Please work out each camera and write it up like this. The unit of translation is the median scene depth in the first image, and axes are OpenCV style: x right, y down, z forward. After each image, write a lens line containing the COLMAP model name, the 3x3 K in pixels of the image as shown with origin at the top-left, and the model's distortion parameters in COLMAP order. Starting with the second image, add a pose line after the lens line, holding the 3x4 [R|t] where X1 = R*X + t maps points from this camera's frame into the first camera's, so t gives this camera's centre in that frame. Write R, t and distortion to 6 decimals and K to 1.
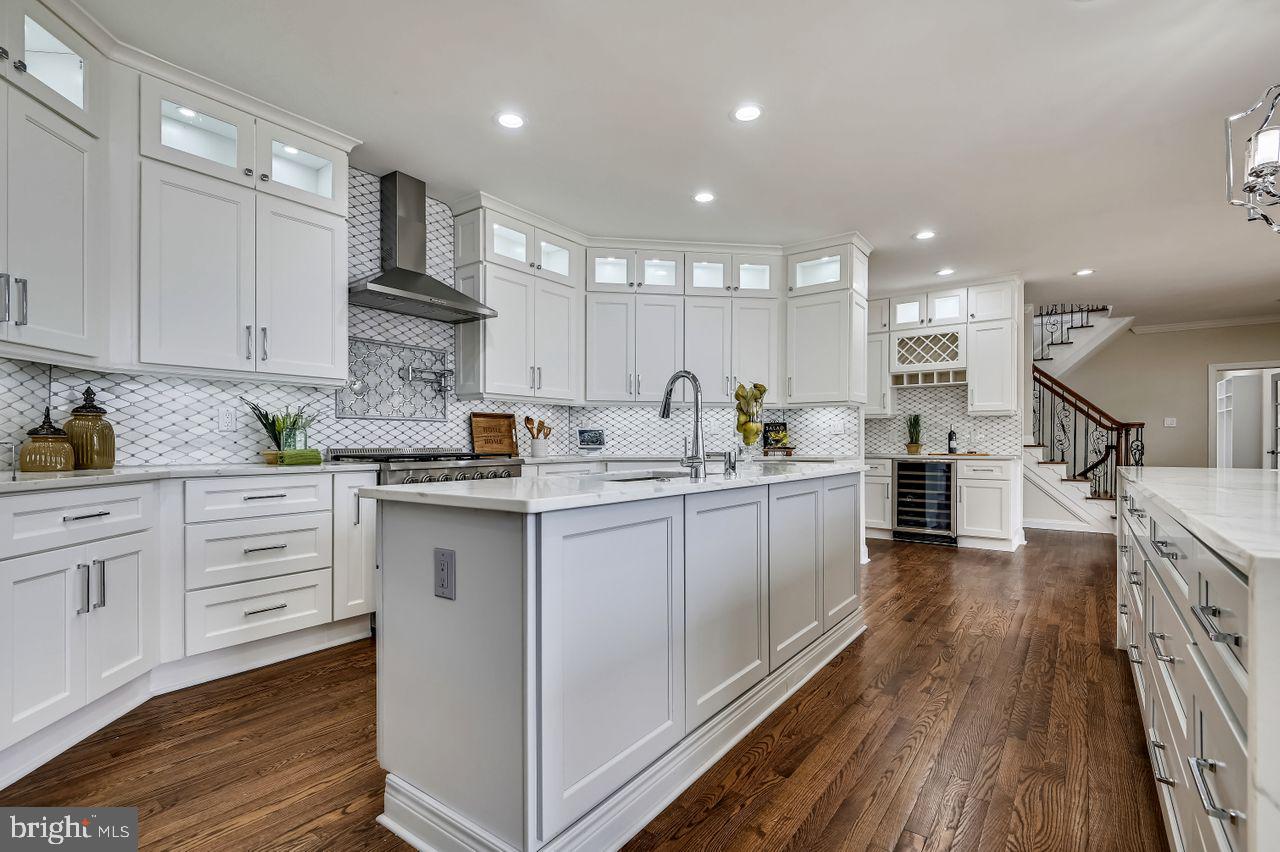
lens RADIAL K [[587.1, 0, 642.3], [0, 587.1, 437.3], [0, 0, 1]] dist [0.000725, -0.000025]
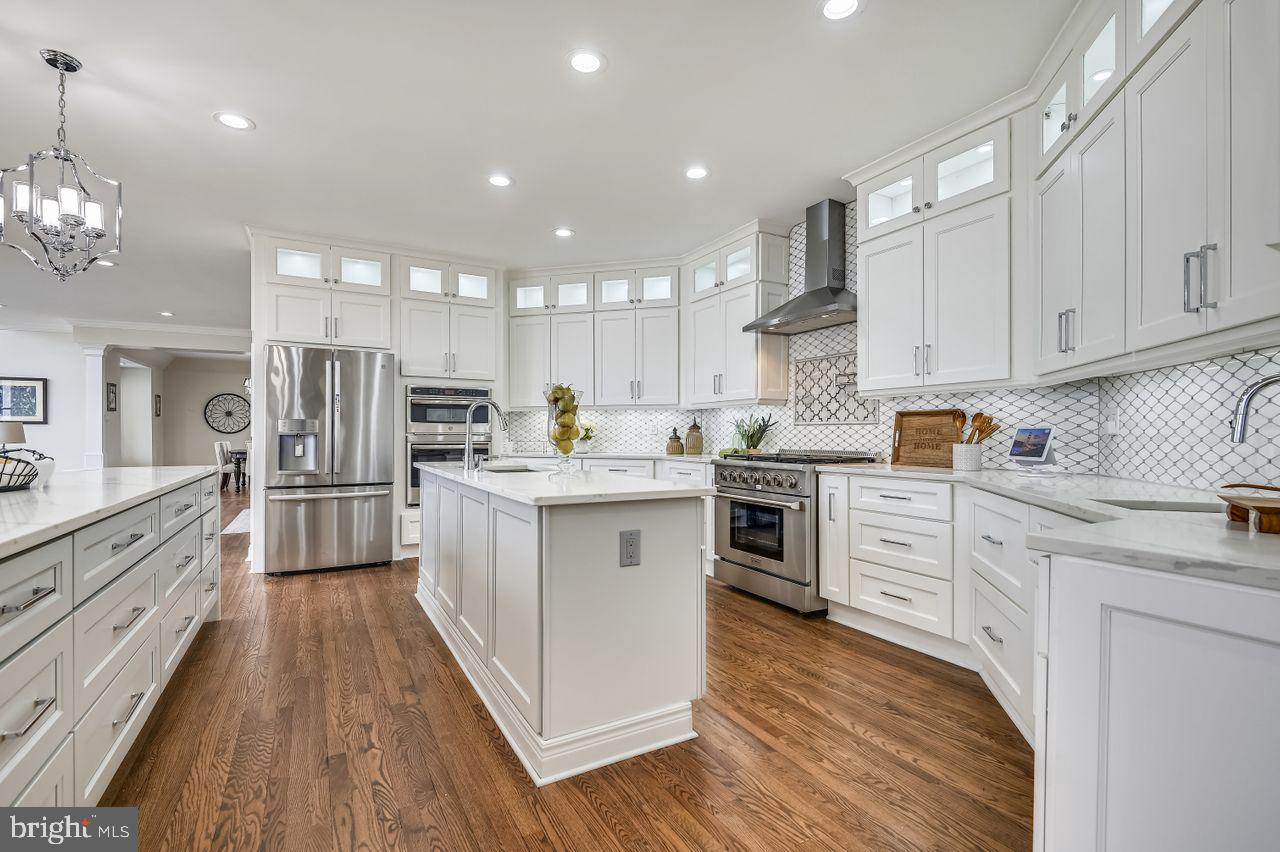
lens RADIAL K [[587.1, 0, 642.4], [0, 587.1, 432.8], [0, 0, 1]] dist [0.000725, -0.000025]
pose [[-0.401923, -0.003515, -0.915667, 0.773613], [0.006707, 0.999955, -0.006782, -0.009428], [0.915649, -0.008867, -0.401881, 1.186084]]
